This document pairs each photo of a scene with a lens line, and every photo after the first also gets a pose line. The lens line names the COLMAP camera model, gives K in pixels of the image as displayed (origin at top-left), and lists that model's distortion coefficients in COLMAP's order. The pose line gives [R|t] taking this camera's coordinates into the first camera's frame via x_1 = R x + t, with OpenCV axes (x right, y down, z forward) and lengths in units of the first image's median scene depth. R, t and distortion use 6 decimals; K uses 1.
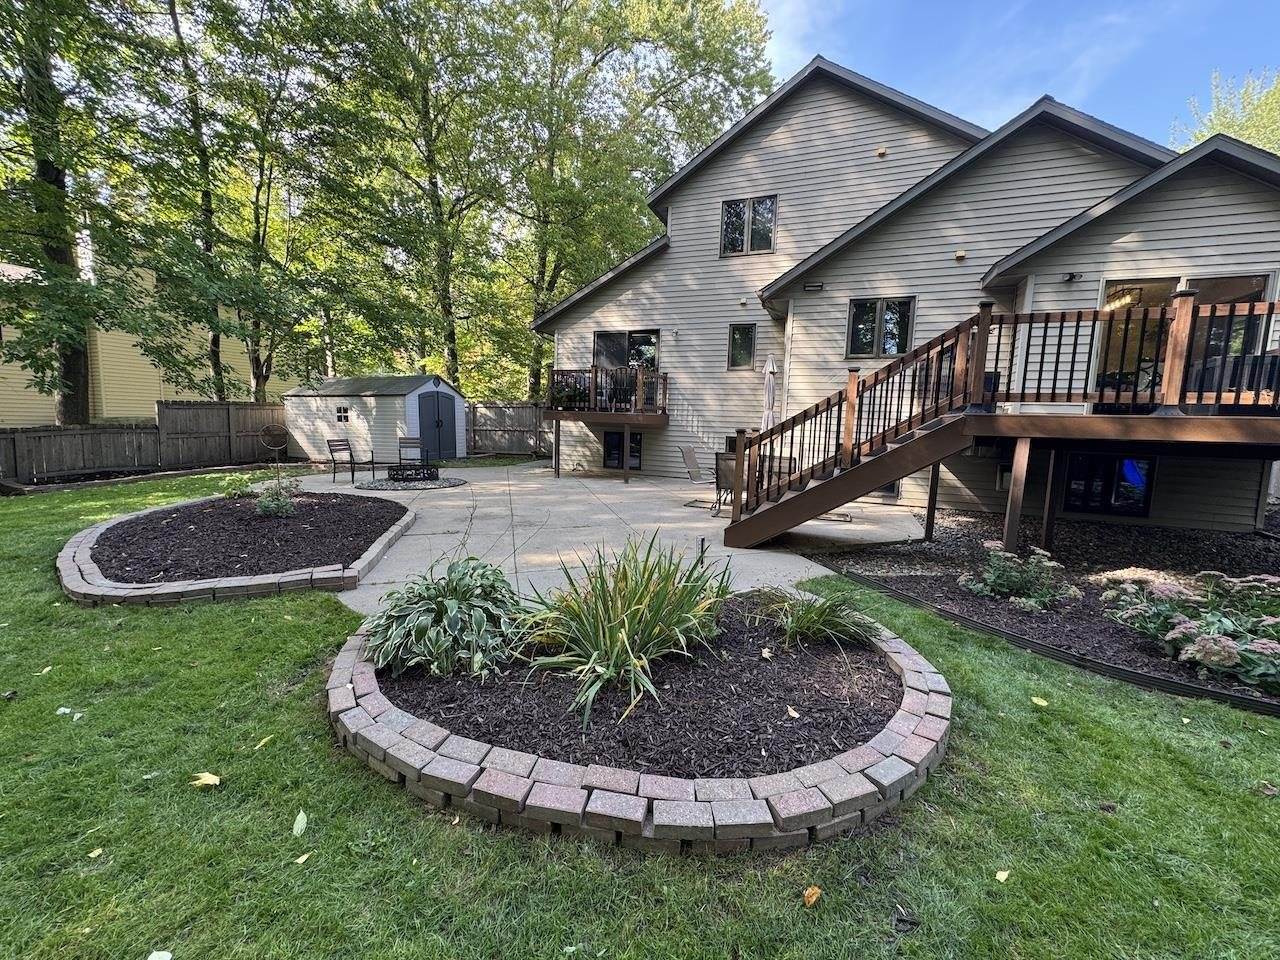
lens RADIAL K [[505.7, 0, 637.9], [0, 505.7, 481.0], [0, 0, 1]] dist [-0.002820, -0.000455]
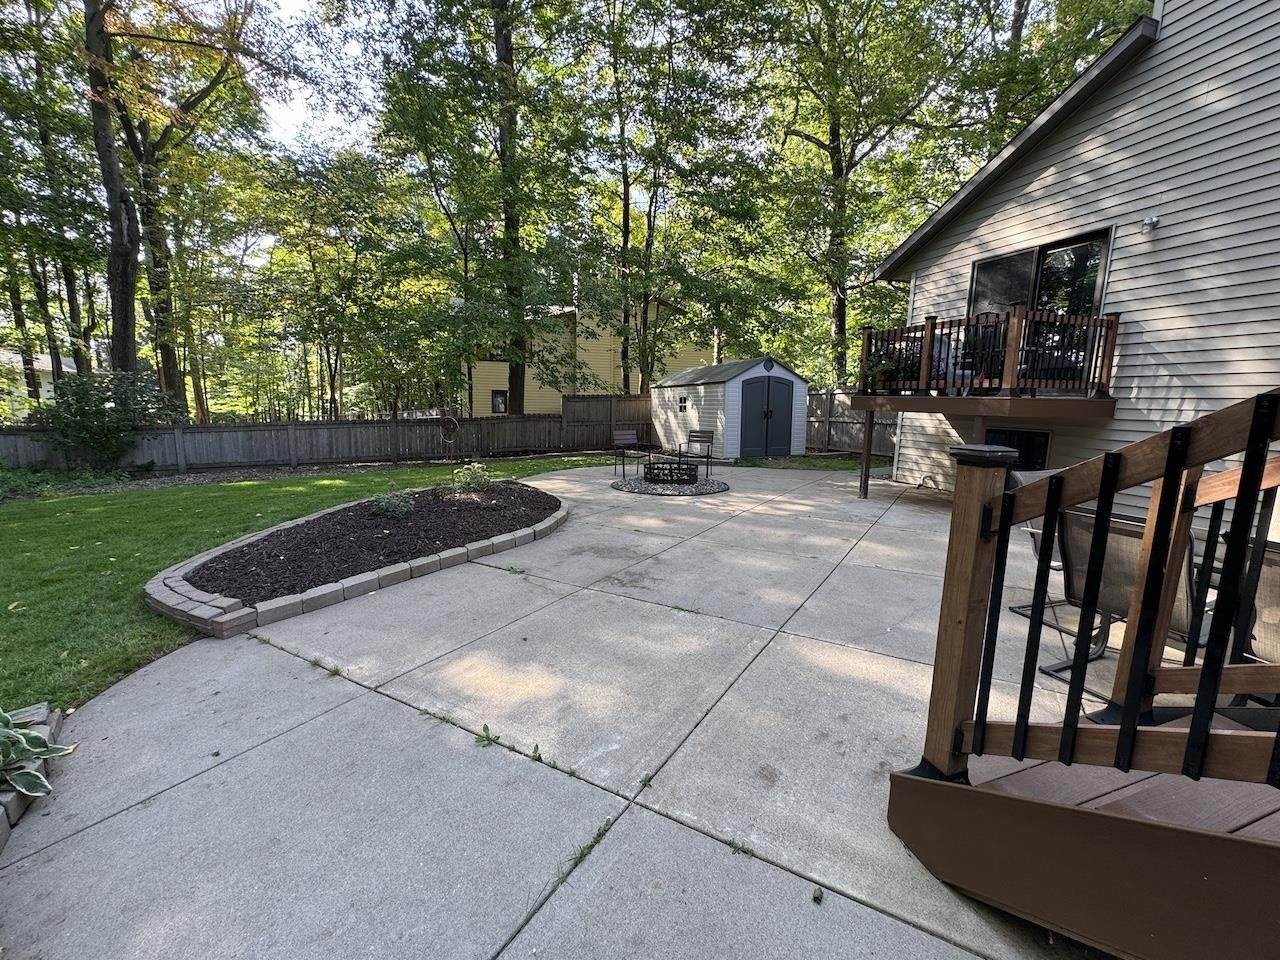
lens RADIAL K [[510.0, 0, 638.4], [0, 510.0, 477.4], [0, 0, 1]] dist [-0.000691, 0.000001]
pose [[0.651668, 0.096179, -0.752382, 0.138686], [-0.084476, 0.994960, 0.054020, -0.041702], [0.753786, 0.028356, 0.656508, 0.323694]]
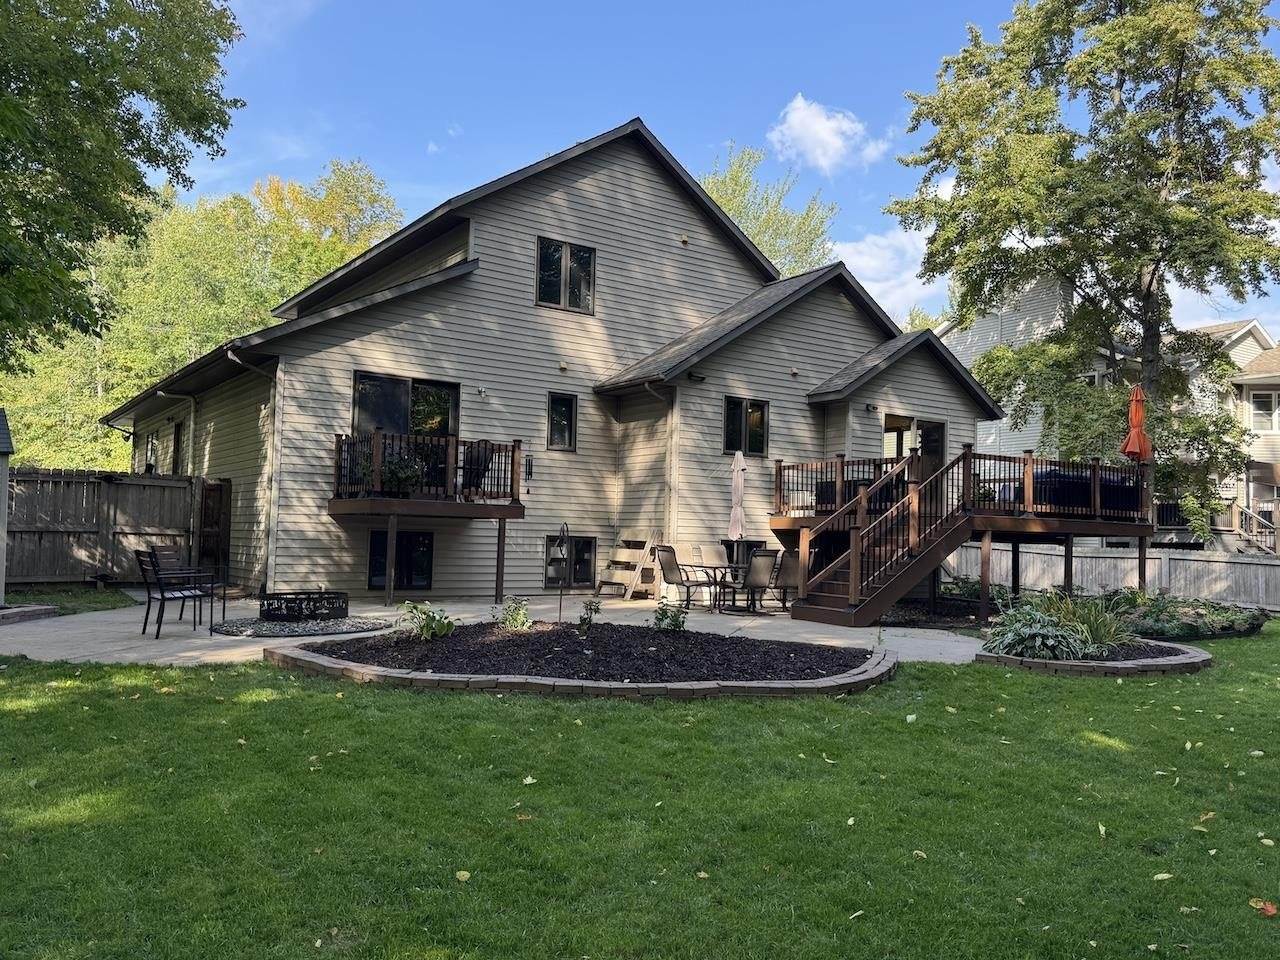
lens RADIAL K [[1035.7, 0, 634.1], [0, 1035.7, 472.0], [0, 0, 1]] dist [0.127358, -0.188806]
pose [[0.566713, 0.040153, 0.822936, -0.971875], [0.084189, 0.990762, -0.106318, -0.007739], [-0.819603, 0.129534, 0.558097, 0.021127]]
